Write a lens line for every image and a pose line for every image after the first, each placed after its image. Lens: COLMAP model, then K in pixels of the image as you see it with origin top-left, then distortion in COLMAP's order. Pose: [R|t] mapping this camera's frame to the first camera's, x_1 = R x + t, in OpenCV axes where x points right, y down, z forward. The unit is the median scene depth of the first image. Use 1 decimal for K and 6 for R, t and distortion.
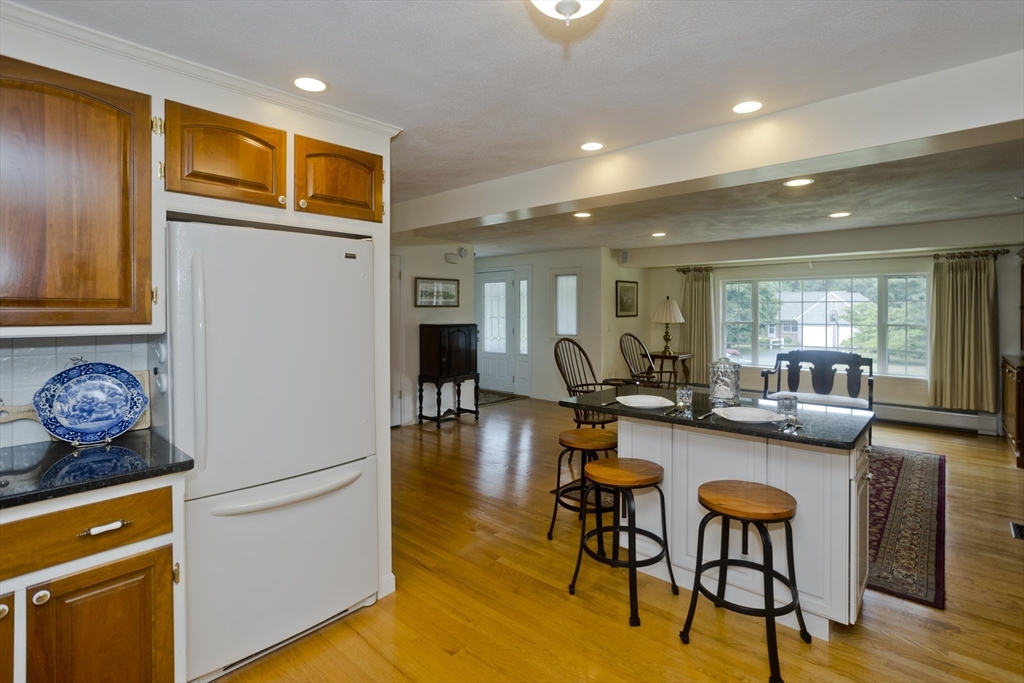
lens RADIAL K [[497.7, 0, 514.2], [0, 497.7, 326.7], [0, 0, 1]] dist [-0.041914, 0.025691]
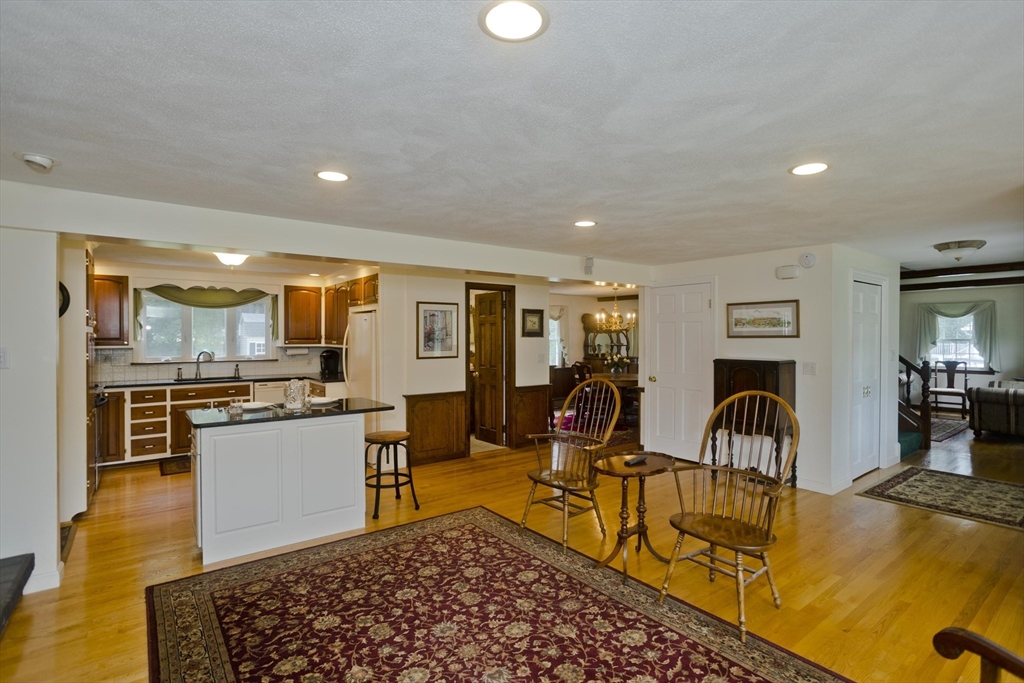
lens RADIAL K [[497.7, 0, 514.2], [0, 497.7, 326.7], [0, 0, 1]] dist [-0.041914, 0.025691]
pose [[-0.187544, -0.015836, -0.982129, 0.724394], [-0.035553, 0.999324, -0.009324, -0.037550], [0.981613, 0.033169, -0.187980, 0.798288]]
